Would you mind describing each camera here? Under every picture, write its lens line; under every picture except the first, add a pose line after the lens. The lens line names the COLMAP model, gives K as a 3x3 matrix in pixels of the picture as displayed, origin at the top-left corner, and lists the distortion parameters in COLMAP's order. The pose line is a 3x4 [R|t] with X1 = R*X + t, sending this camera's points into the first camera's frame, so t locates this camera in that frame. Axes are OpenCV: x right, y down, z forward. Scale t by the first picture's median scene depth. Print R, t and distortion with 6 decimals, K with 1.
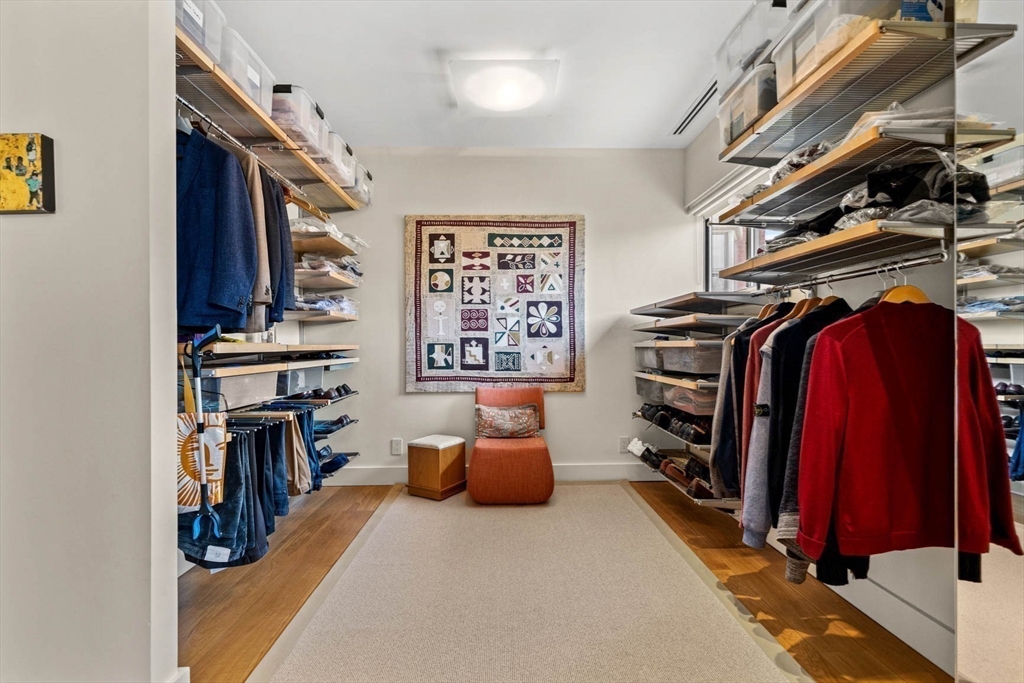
lens RADIAL K [[463.3, 0, 510.6], [0, 463.3, 349.0], [0, 0, 1]] dist [0.000844, 0.000161]
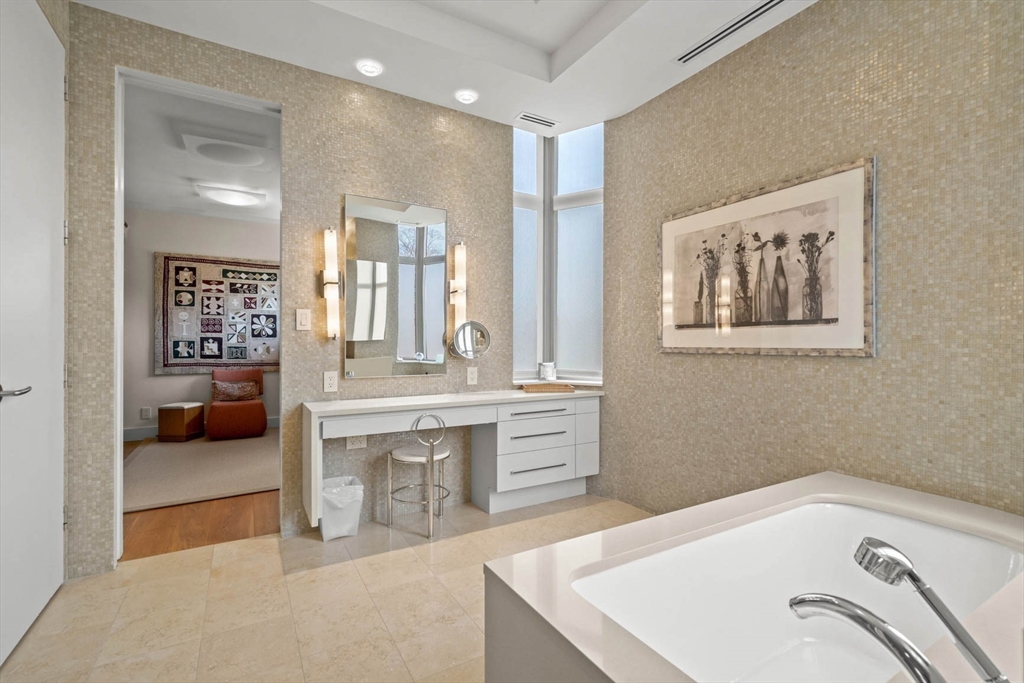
lens RADIAL K [[463.3, 0, 511.5], [0, 463.3, 343.4], [0, 0, 1]] dist [0.000844, 0.000161]
pose [[0.875918, 0.004274, 0.482441, 0.050055], [-0.001300, 0.999978, -0.006498, 0.004412], [-0.482458, 0.005065, 0.875904, -0.796825]]
